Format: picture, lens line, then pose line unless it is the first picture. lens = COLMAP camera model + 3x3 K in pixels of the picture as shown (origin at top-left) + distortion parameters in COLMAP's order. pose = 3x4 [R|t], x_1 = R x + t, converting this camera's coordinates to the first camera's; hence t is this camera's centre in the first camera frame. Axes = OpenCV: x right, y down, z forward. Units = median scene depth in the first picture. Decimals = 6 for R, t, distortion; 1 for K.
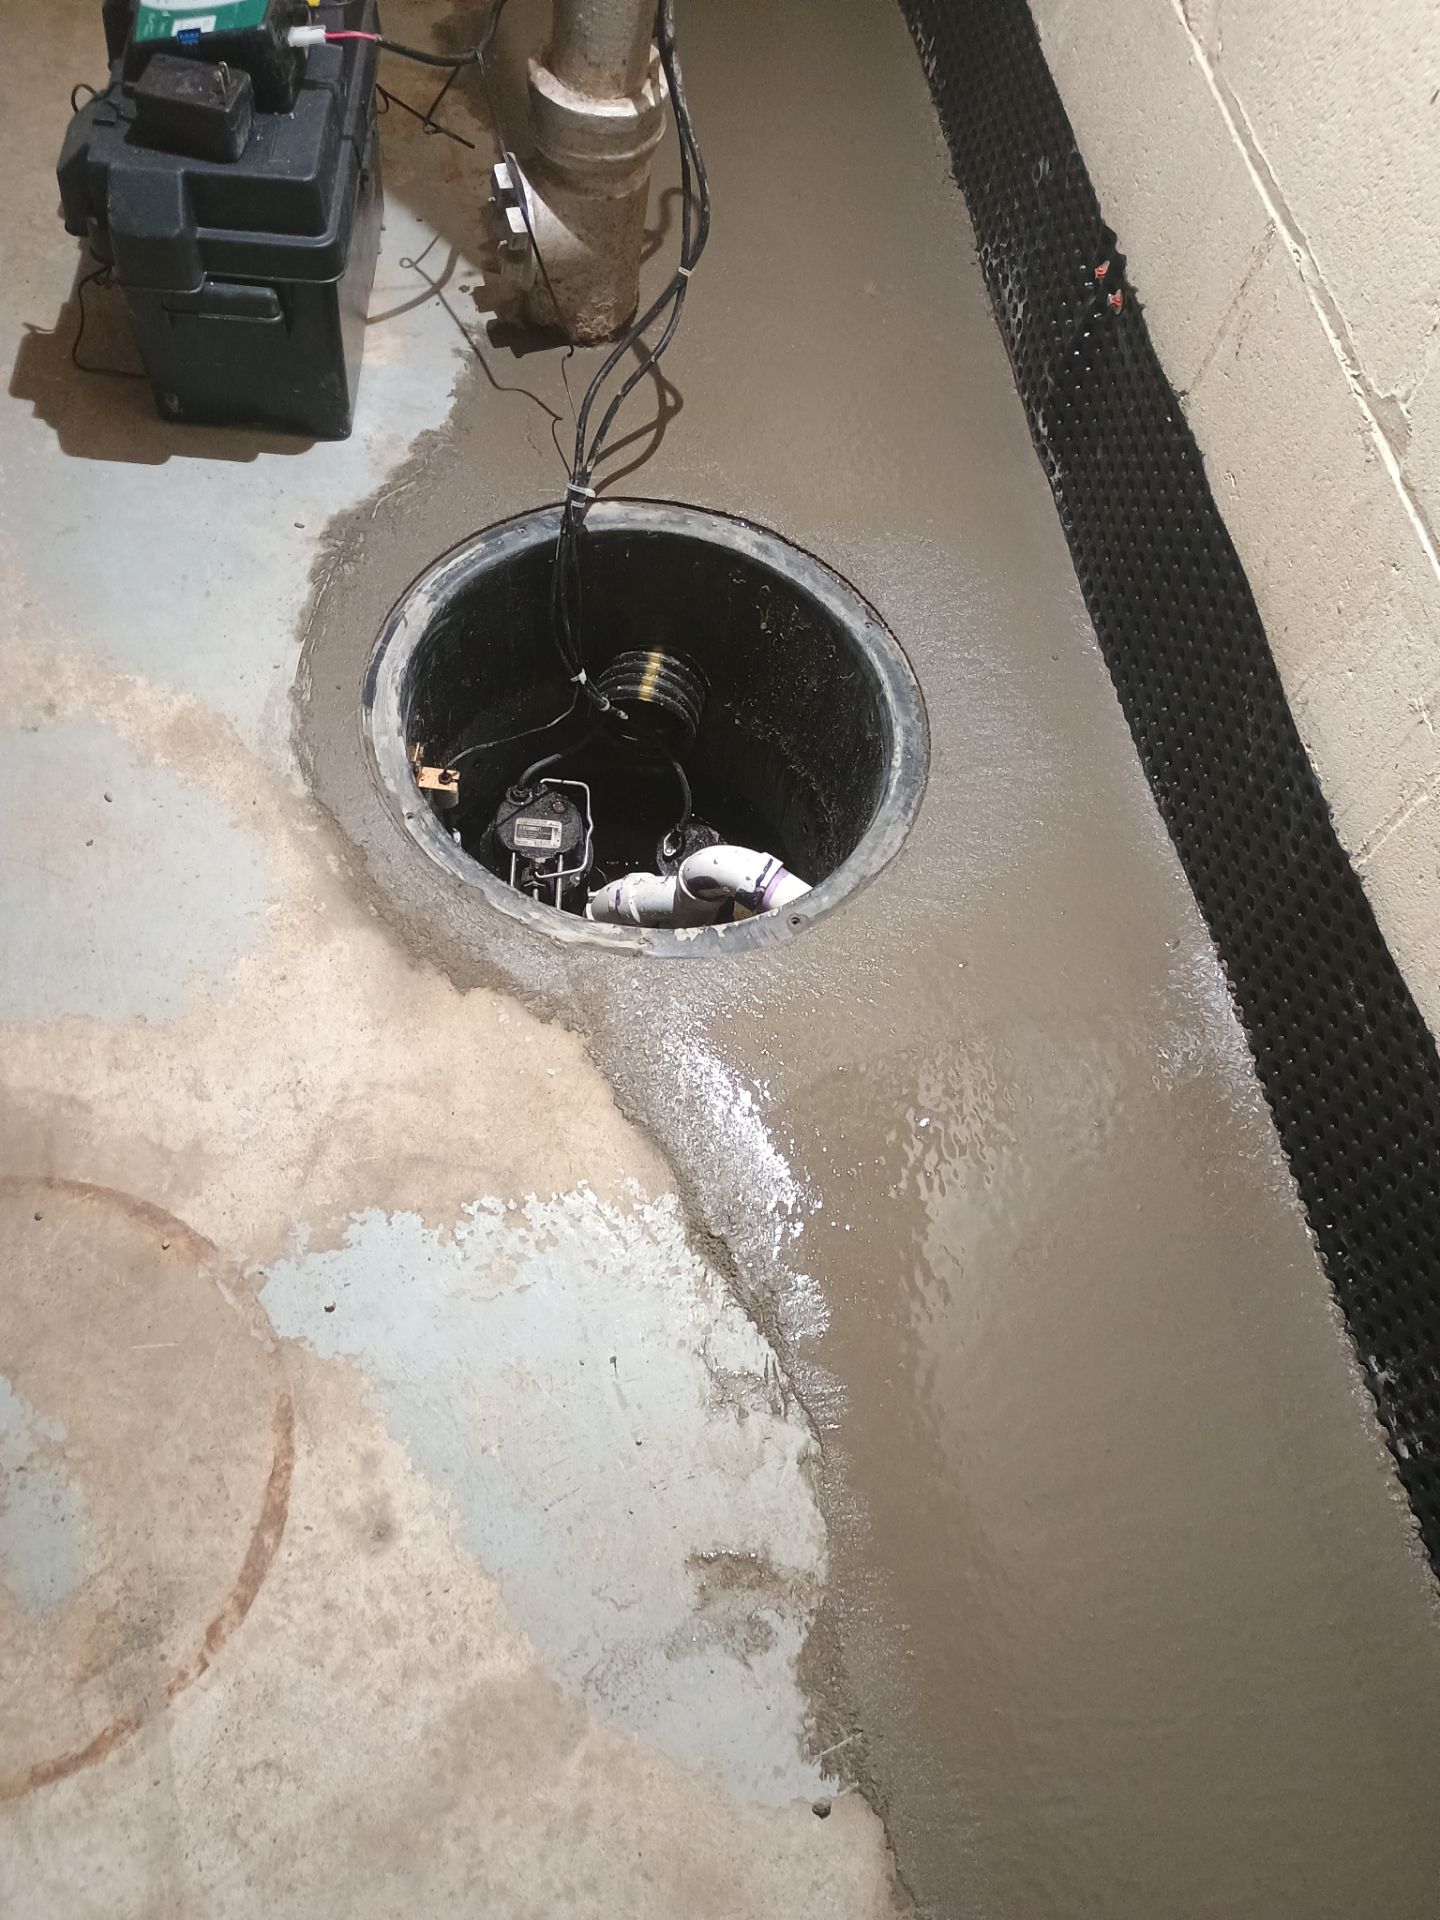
lens RADIAL K [[1642.7, 0, 696.1], [0, 1642.7, 974.3], [0, 0, 1]] dist [0.071862, -0.091938]
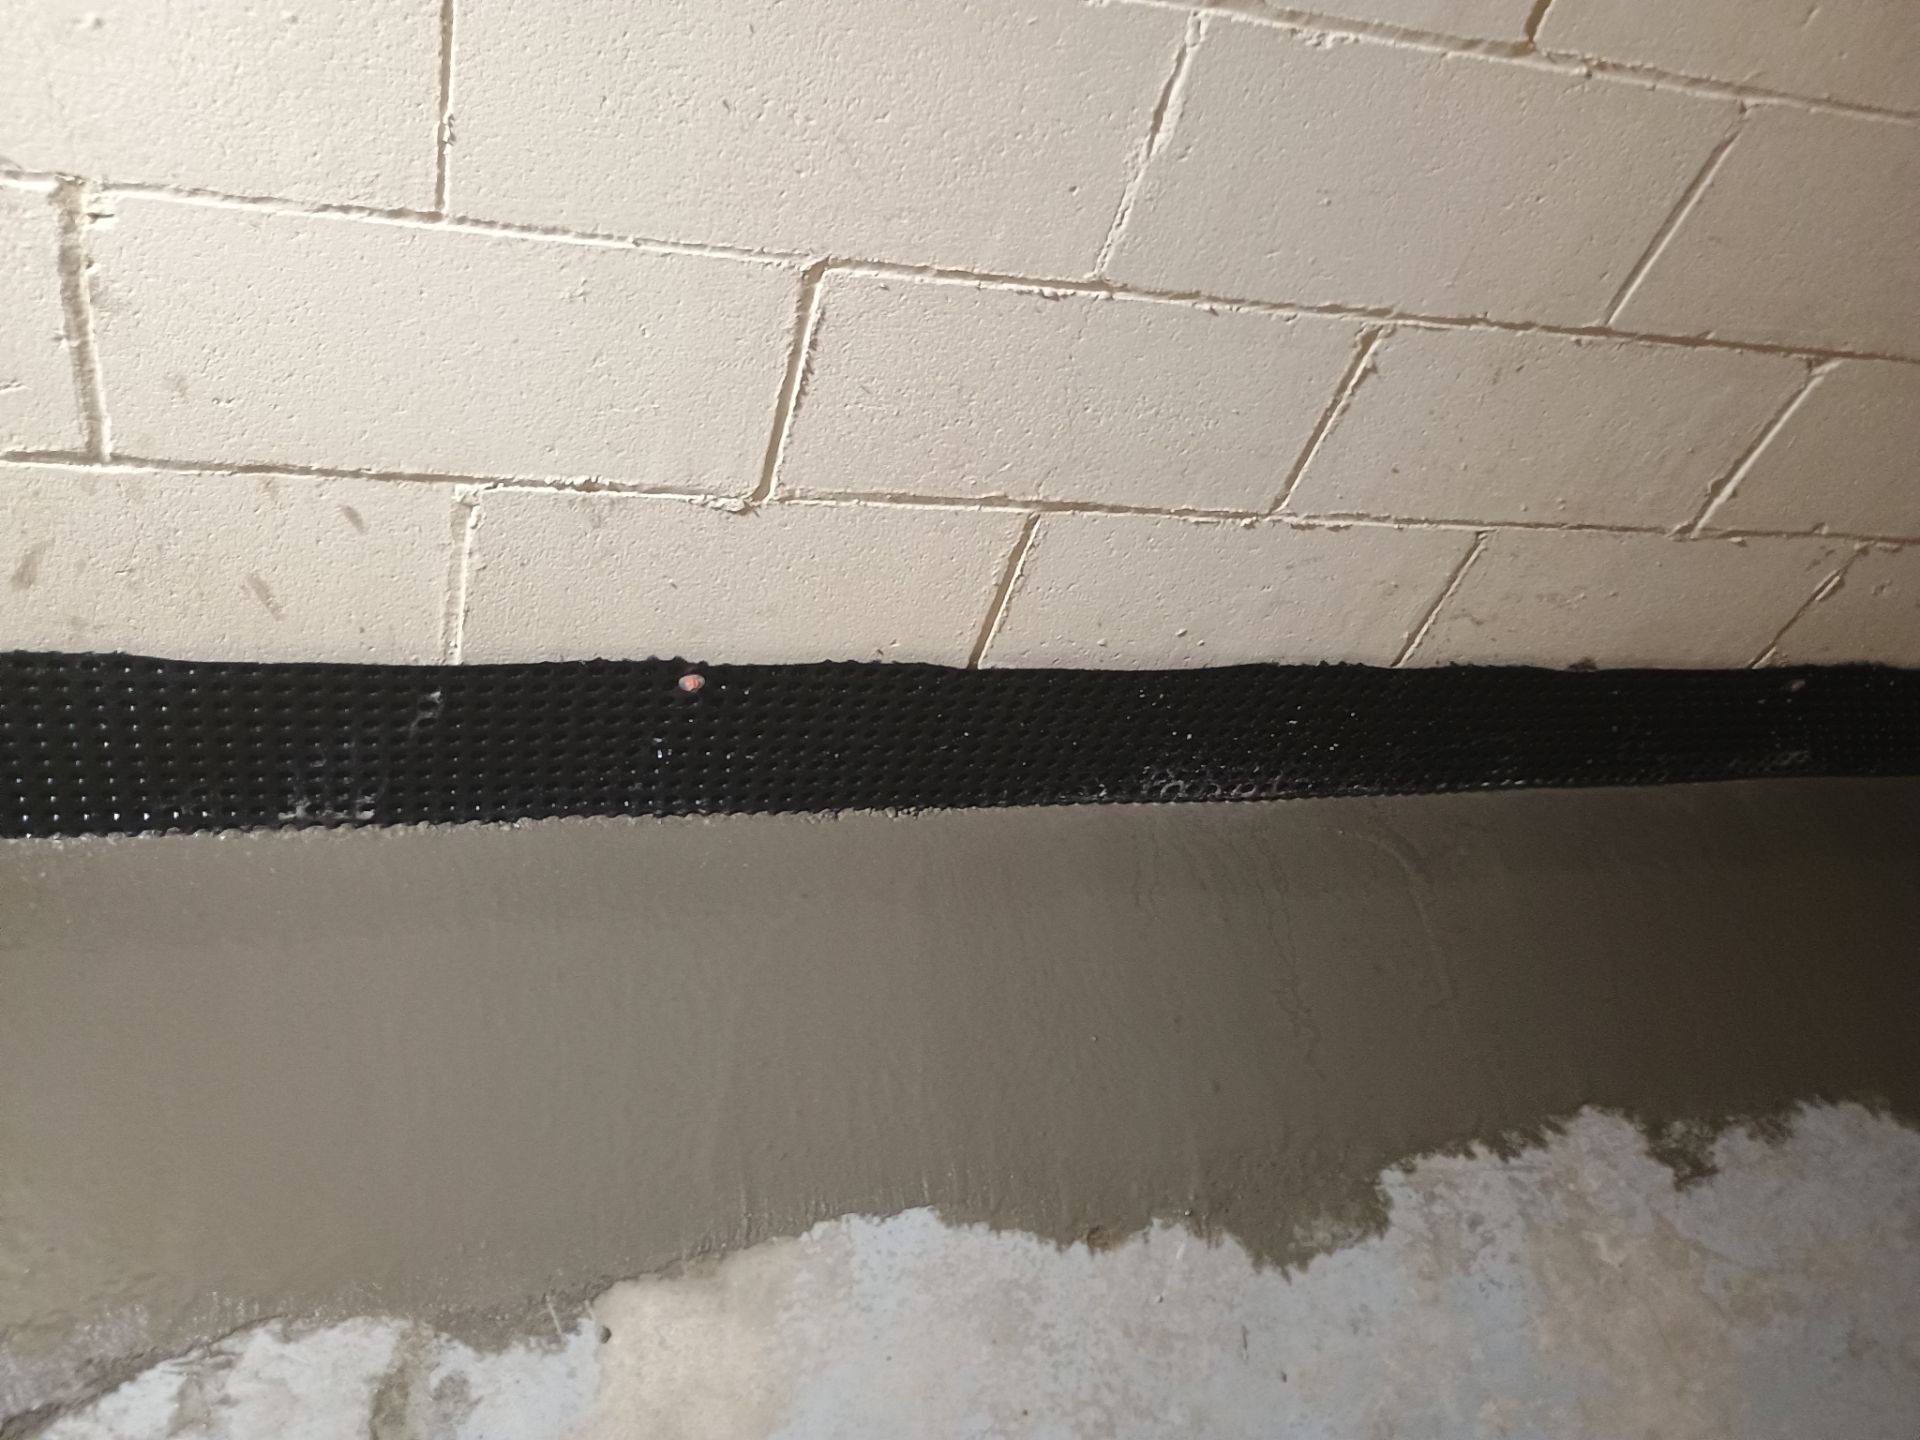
lens RADIAL K [[1642.7, 0, 957.6], [0, 1642.7, 726.6], [0, 0, 1]] dist [0.071862, -0.091938]
pose [[-0.054402, -0.824457, 0.563303, -0.191706], [0.713589, 0.362505, 0.599483, -0.130330], [-0.698449, 0.434580, 0.568603, 0.000305]]
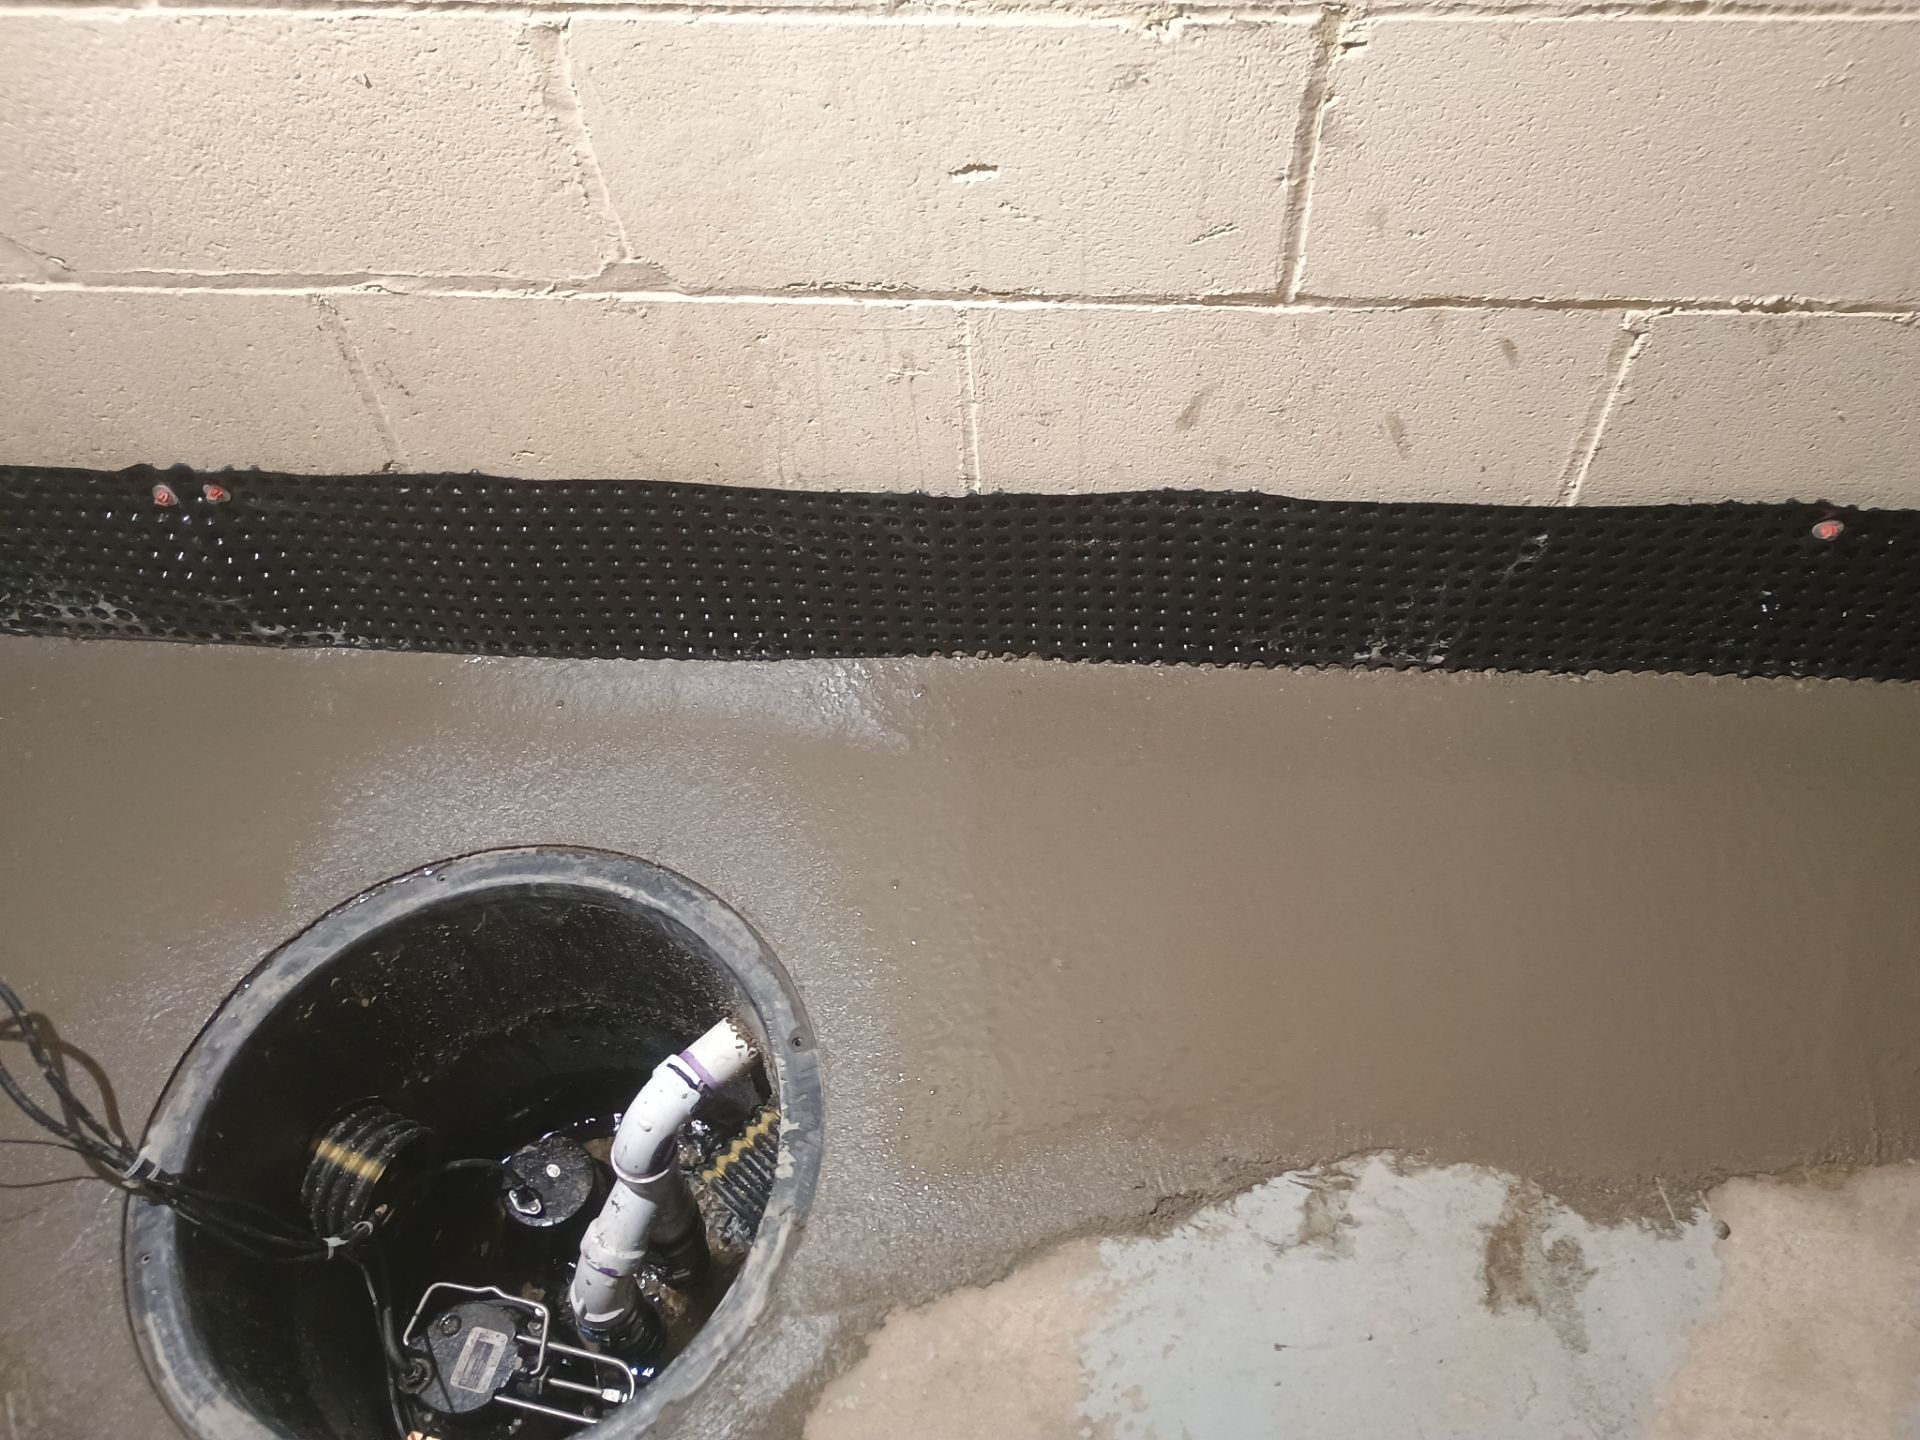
lens RADIAL K [[1650.1, 0, 960.6], [0, 1650.1, 709.0], [0, 0, 1]] dist [0.075655, -0.090654]
pose [[0.214393, -0.866003, 0.451745, -0.183850], [0.889149, 0.364472, 0.276719, -0.288491], [-0.404288, 0.342342, 0.848147, 0.138620]]
